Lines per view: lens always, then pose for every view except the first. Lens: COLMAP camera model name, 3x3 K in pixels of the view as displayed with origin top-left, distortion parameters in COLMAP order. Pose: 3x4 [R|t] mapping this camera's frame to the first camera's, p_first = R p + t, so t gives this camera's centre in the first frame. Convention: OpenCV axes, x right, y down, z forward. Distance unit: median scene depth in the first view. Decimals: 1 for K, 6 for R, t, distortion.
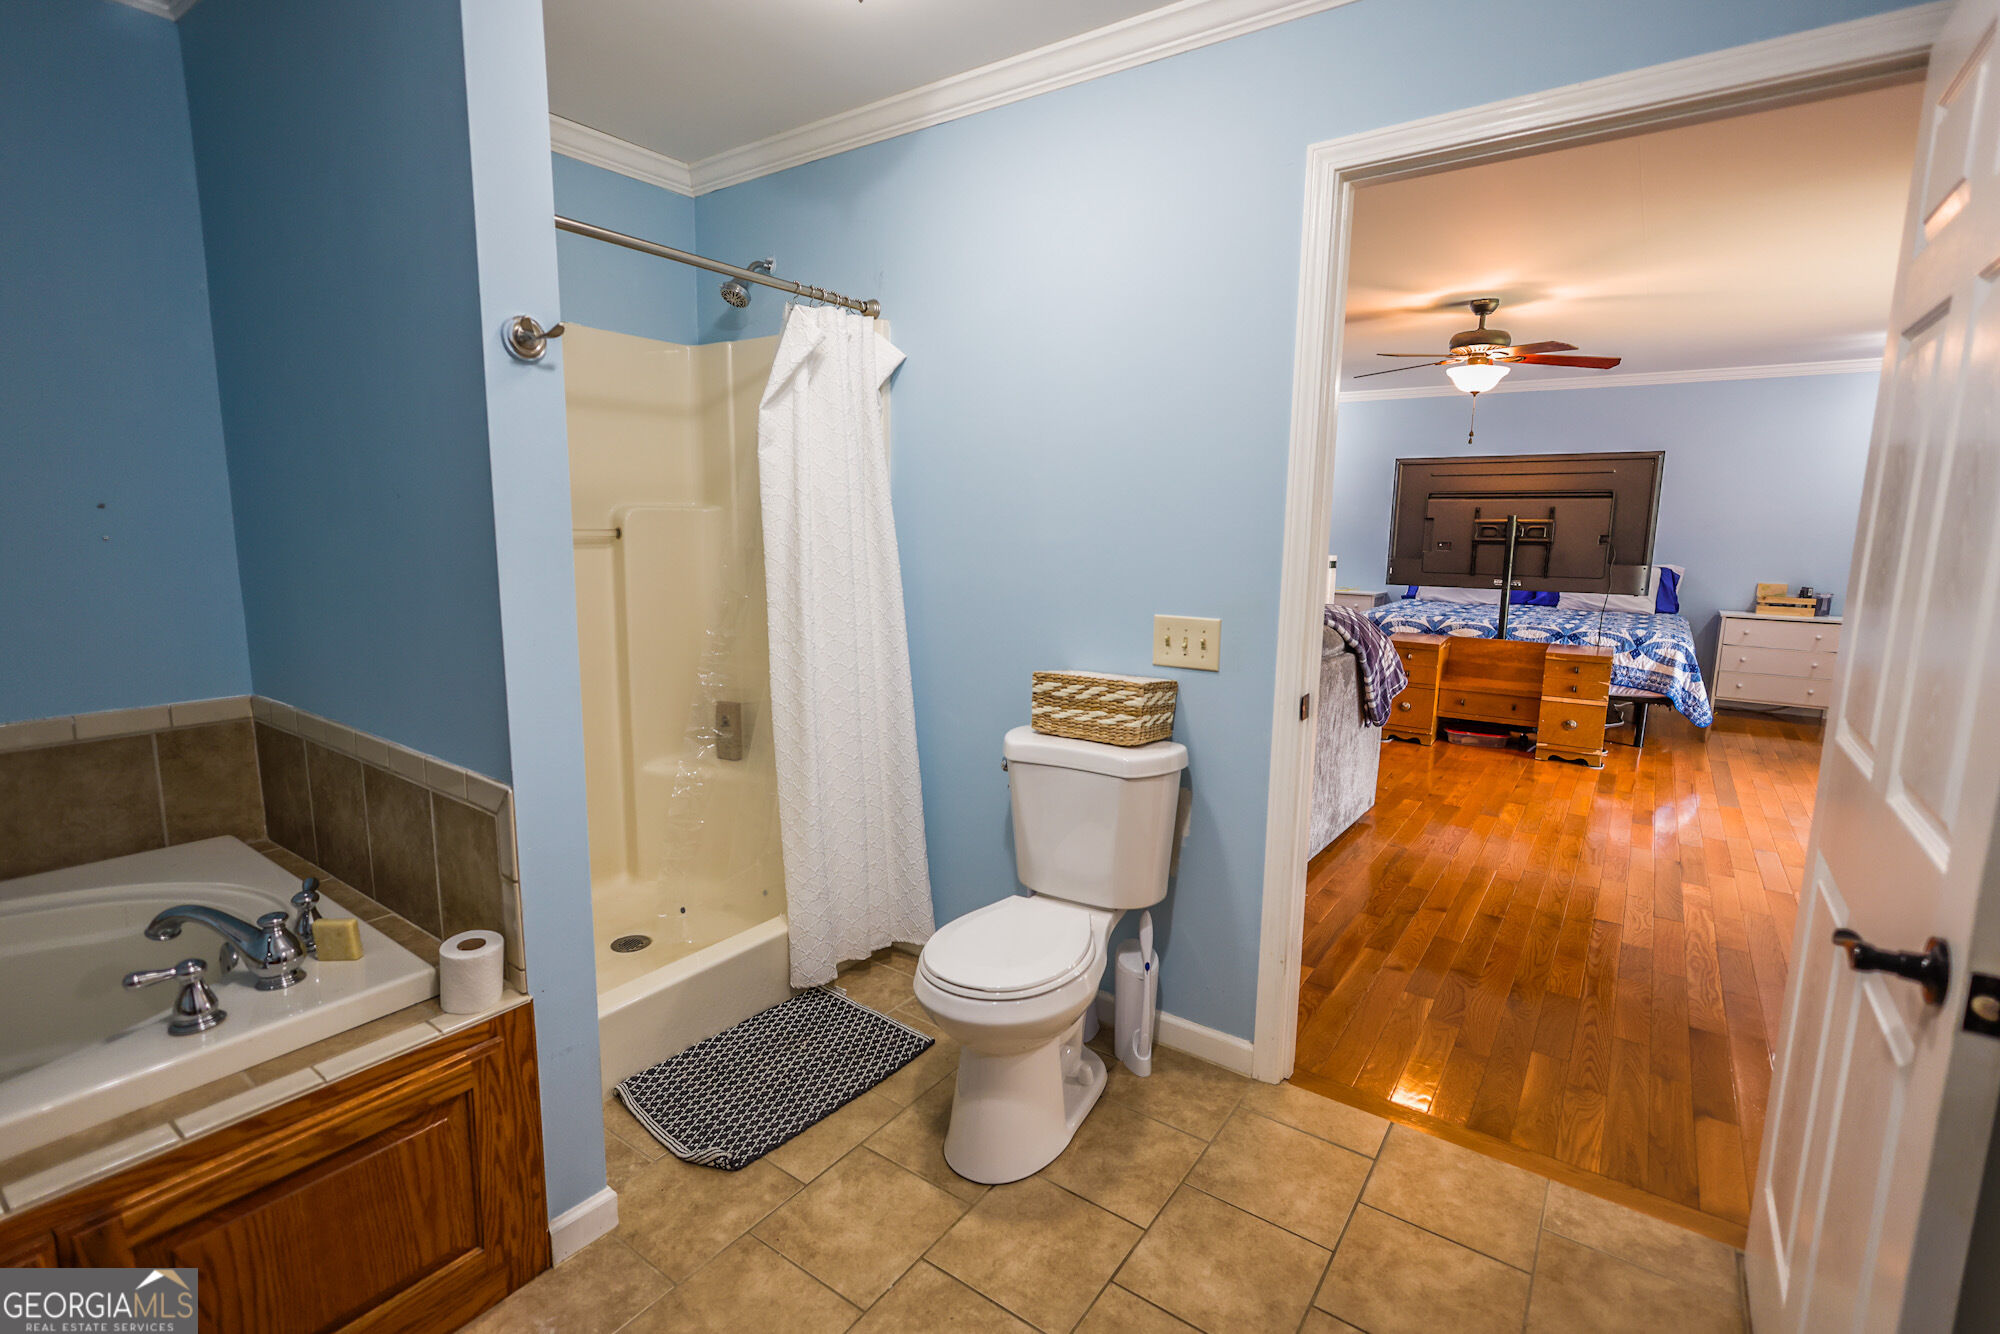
lens RADIAL K [[922.2, 0, 998.0], [0, 922.2, 665.1], [0, 0, 1]] dist [0.002646, 0.000548]
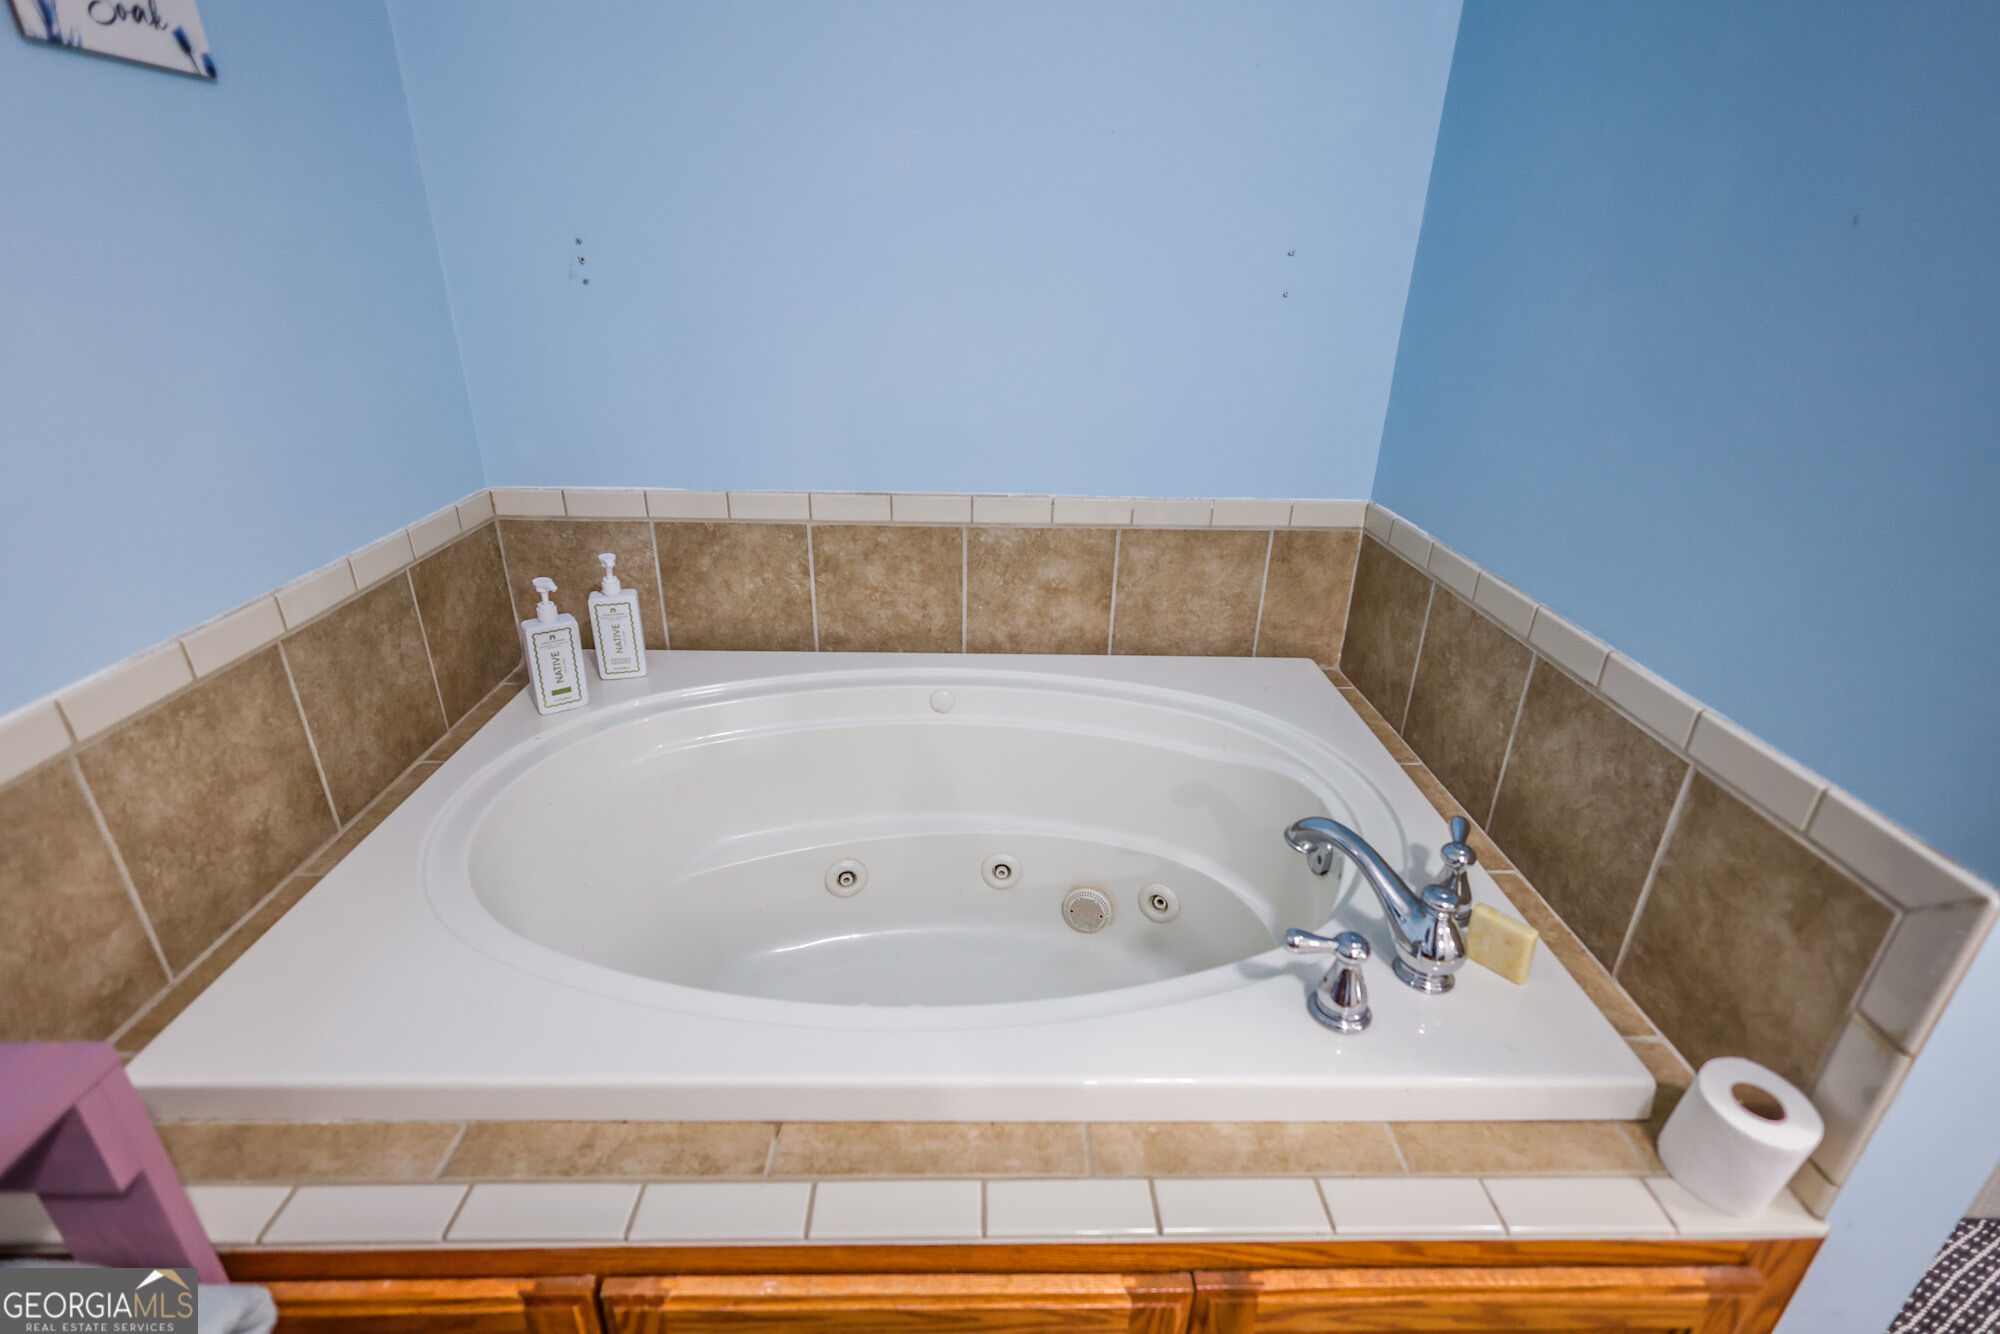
lens RADIAL K [[922.2, 0, 996.1], [0, 922.2, 668.7], [0, 0, 1]] dist [0.002646, 0.000548]
pose [[0.602462, 0.321952, -0.730333, -0.432482], [-0.132366, 0.942667, 0.306364, -0.041365], [0.787095, -0.087901, 0.610536, 0.271139]]
